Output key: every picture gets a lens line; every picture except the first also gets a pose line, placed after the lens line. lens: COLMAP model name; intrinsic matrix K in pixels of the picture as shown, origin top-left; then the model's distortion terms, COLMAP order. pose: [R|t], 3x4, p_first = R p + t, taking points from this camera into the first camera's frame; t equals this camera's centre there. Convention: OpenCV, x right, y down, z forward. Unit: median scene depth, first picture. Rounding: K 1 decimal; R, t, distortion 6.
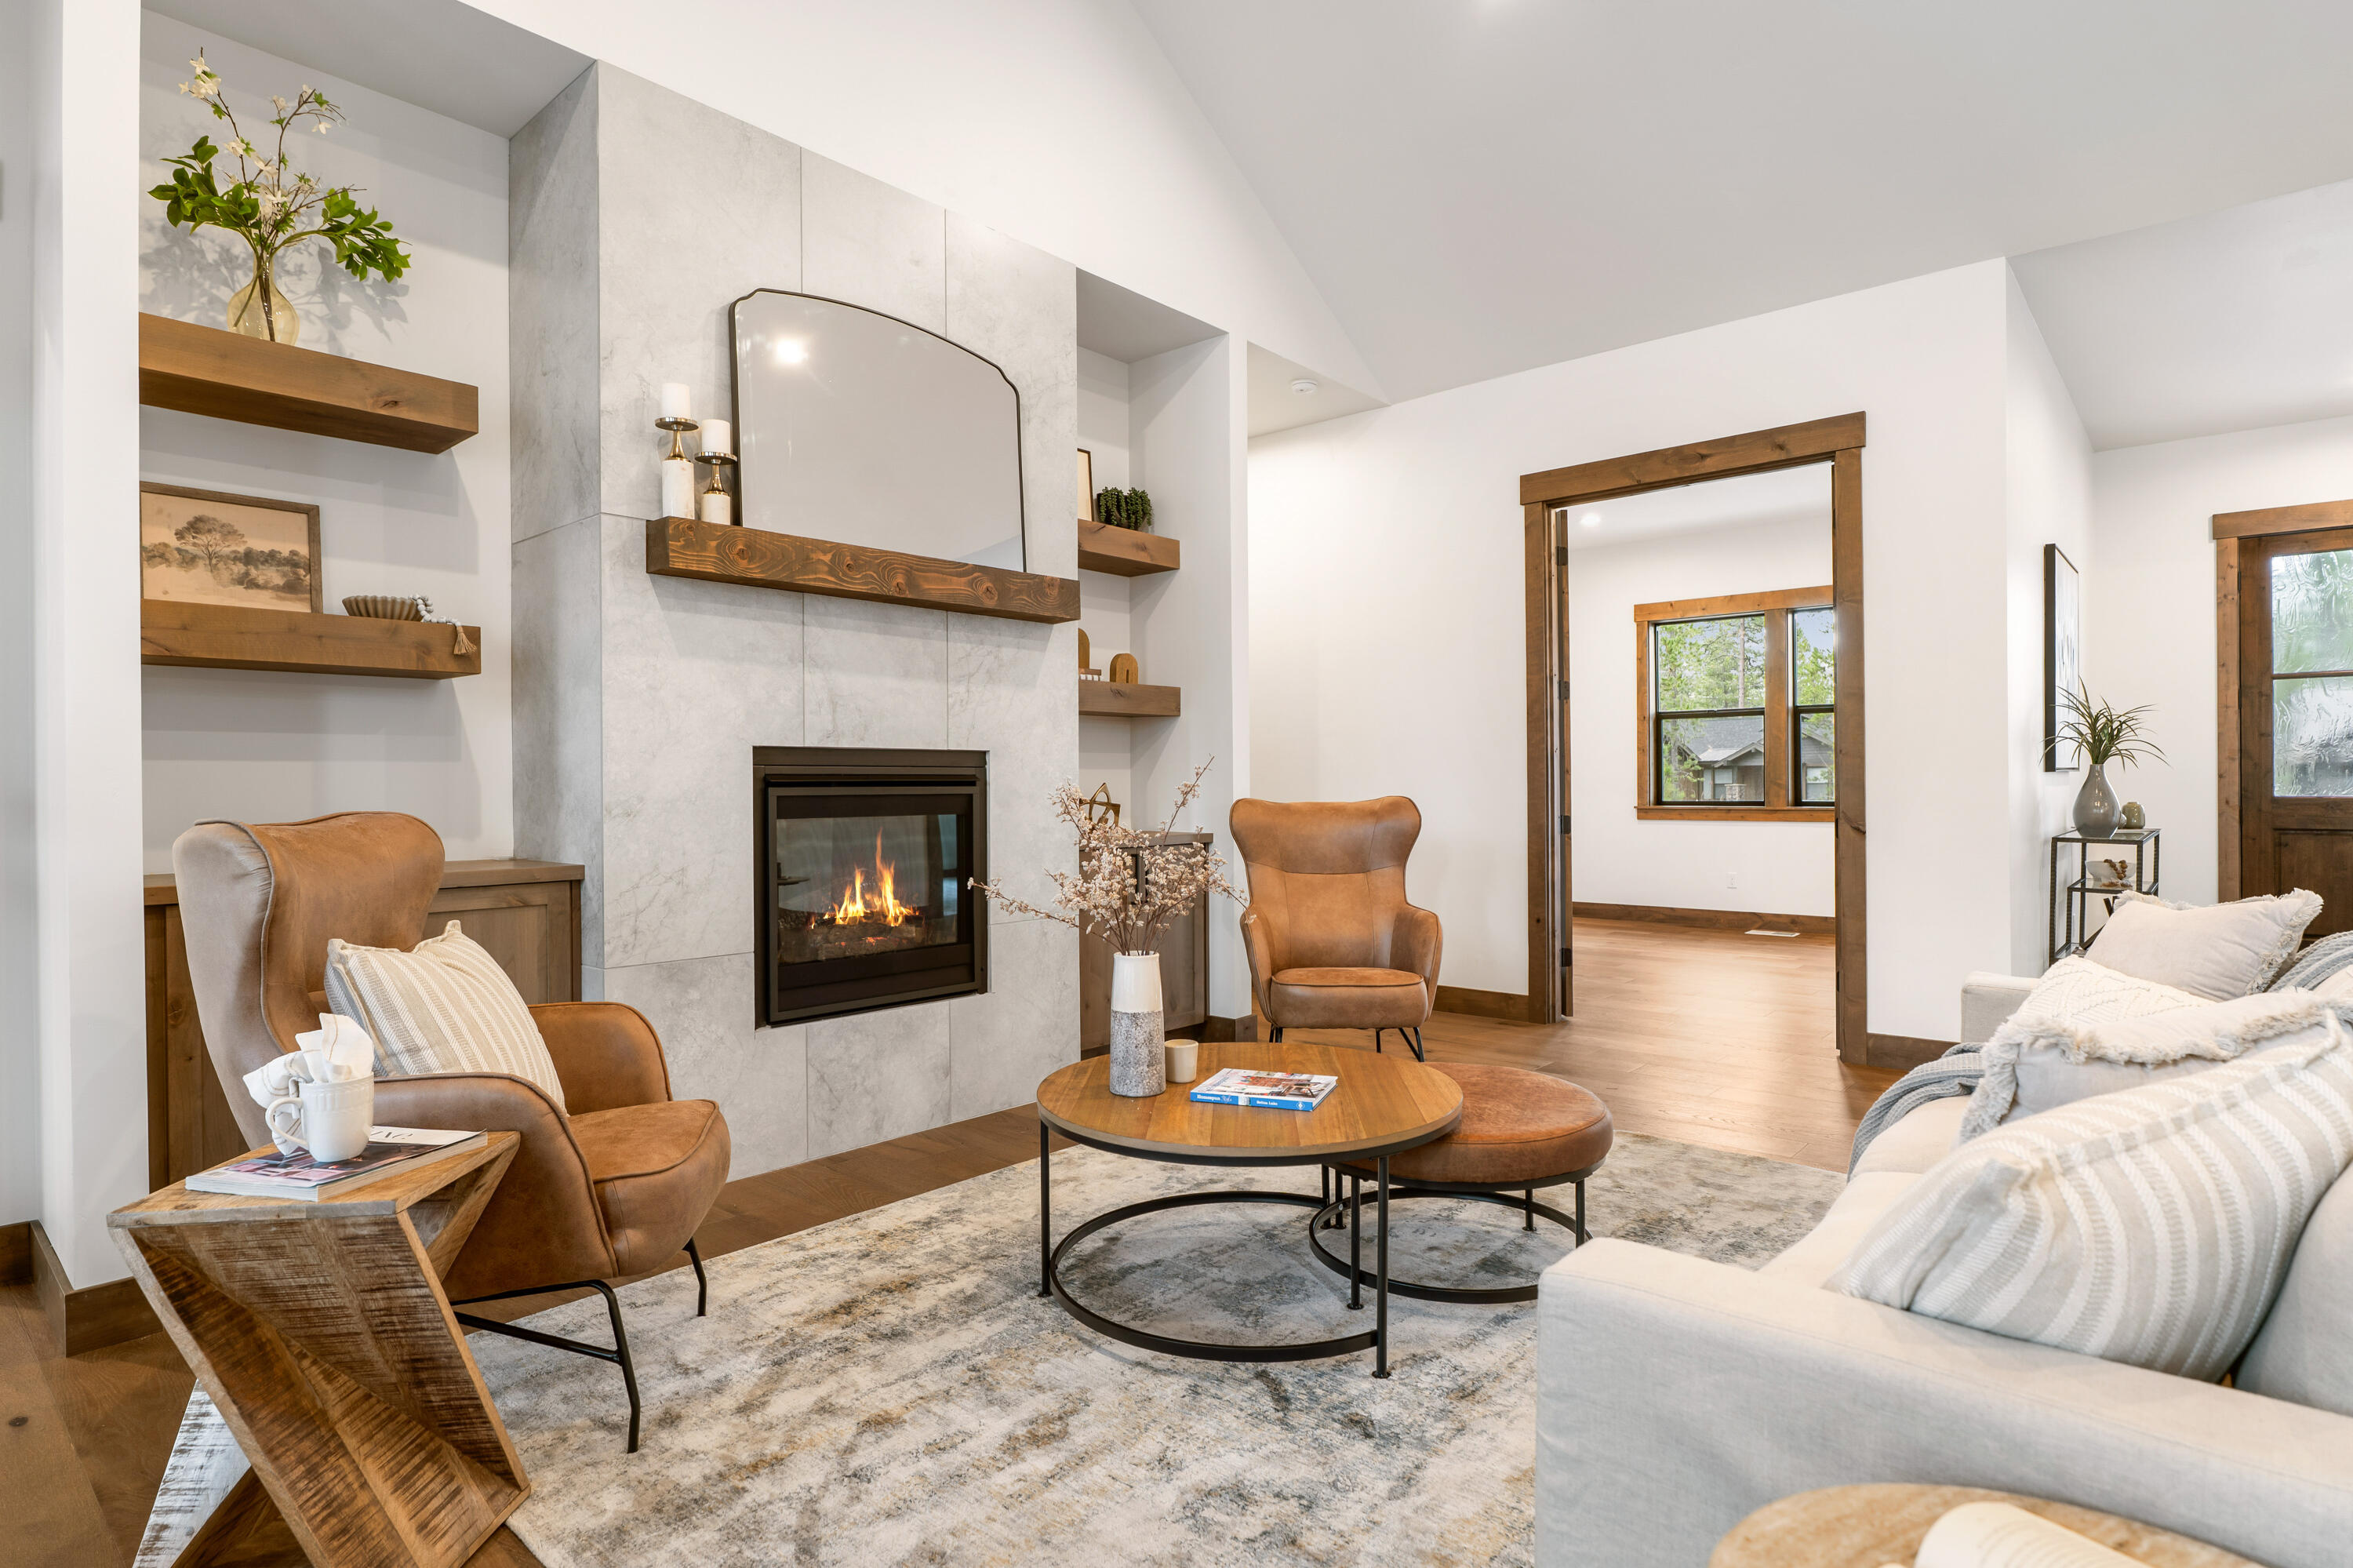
lens RADIAL K [[1232.5, 0, 1176.5], [0, 1232.5, 784.0], [0, 0, 1]] dist [-0.000631, -0.000045]
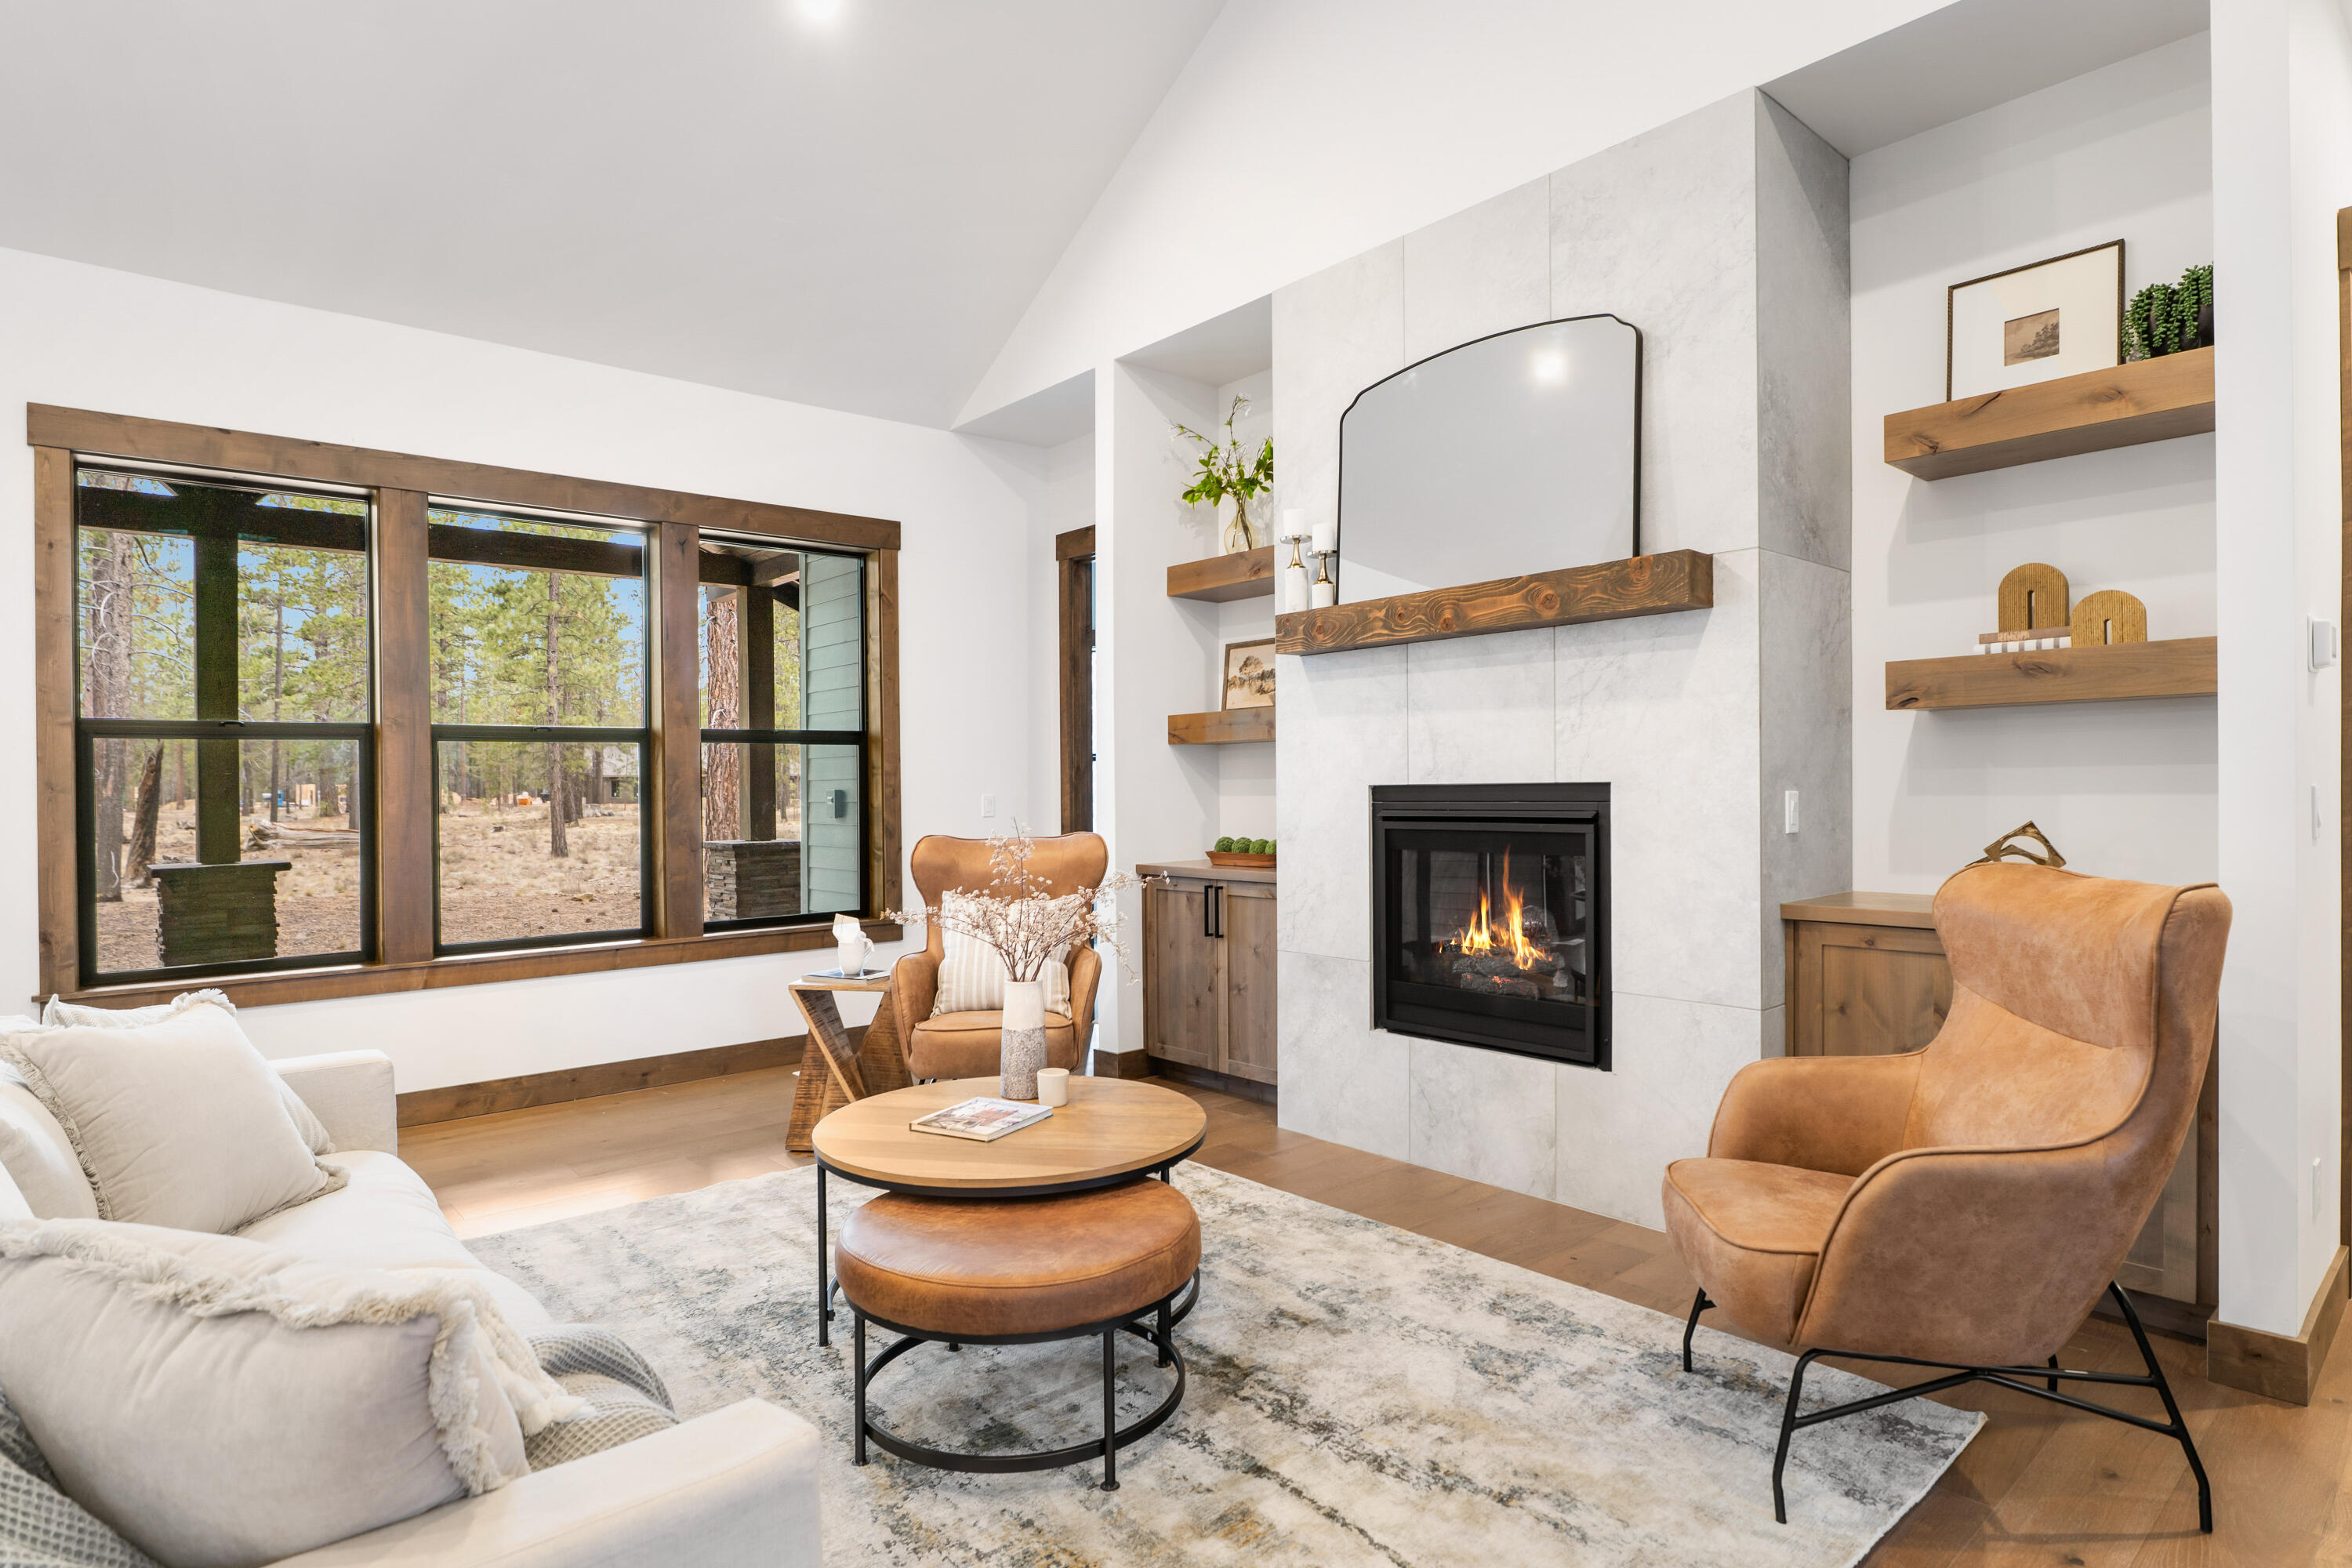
lens RADIAL K [[1242.6, 0, 1176.0], [0, 1242.6, 784.0], [0, 0, 1]] dist [0.000233, 0.000026]
pose [[-0.112629, 0.006206, -0.993618, 0.788755], [0.014572, 0.999883, 0.004593, -0.037427], [0.993530, -0.013961, -0.112706, 0.887187]]
